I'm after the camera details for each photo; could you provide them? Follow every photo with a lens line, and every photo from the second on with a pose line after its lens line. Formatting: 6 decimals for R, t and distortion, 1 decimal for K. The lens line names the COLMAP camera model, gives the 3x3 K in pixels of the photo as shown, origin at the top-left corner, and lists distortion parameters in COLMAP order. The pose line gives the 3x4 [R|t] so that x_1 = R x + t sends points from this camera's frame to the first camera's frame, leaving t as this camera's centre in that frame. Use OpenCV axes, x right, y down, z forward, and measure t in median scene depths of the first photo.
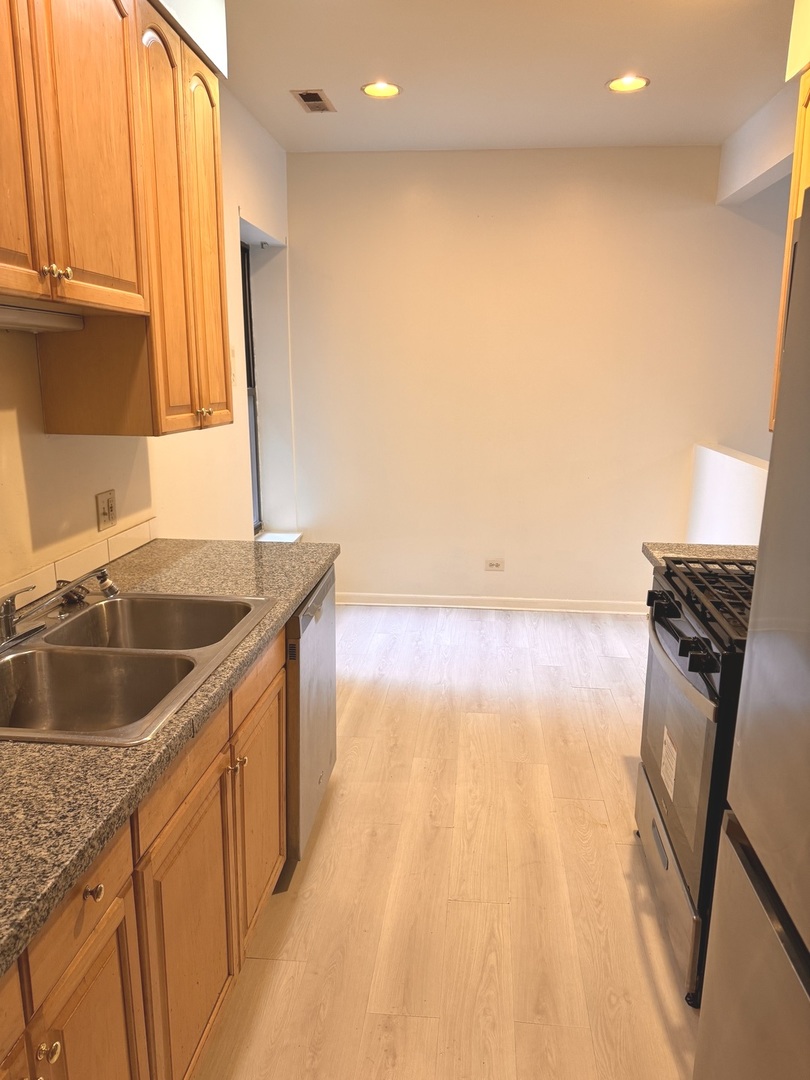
lens RADIAL K [[762.7, 0, 401.9], [0, 762.7, 542.1], [0, 0, 1]] dist [0.063294, -0.084247]
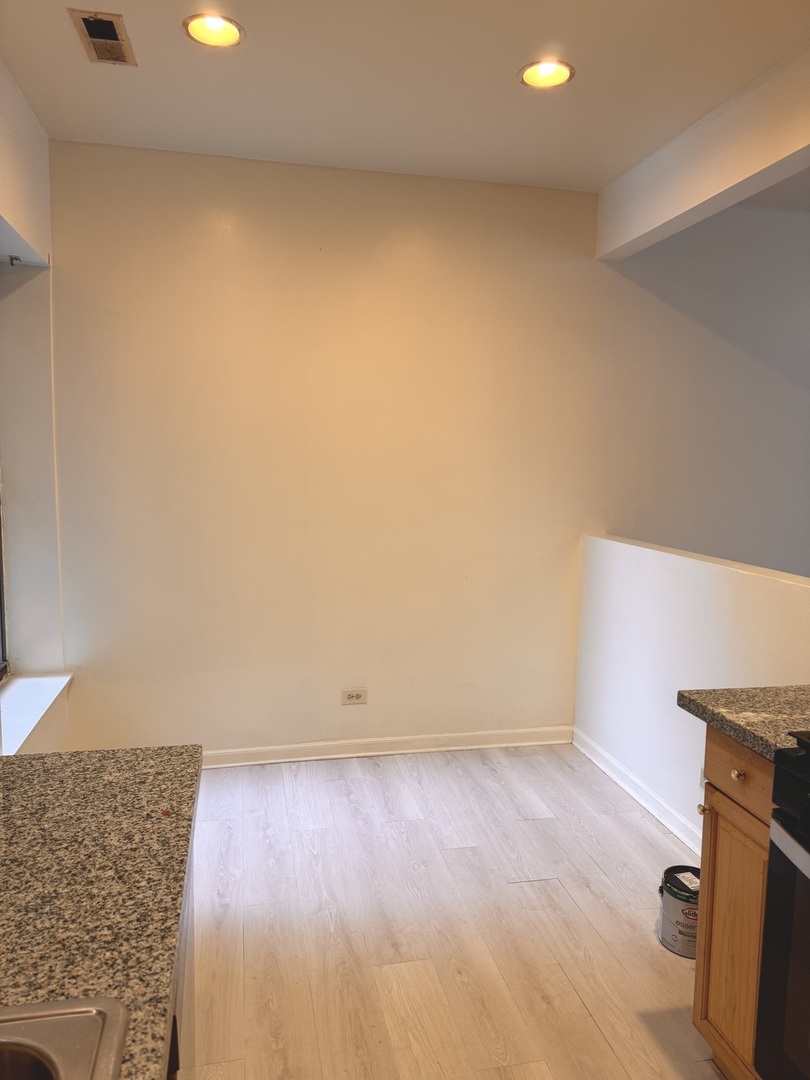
lens RADIAL K [[762.7, 0, 401.9], [0, 762.7, 542.1], [0, 0, 1]] dist [0.063294, -0.084247]
pose [[0.950676, -0.023416, 0.309302, -0.123146], [0.058115, 0.992935, -0.103452, -0.080657], [-0.304694, 0.116324, 0.945320, 0.498466]]
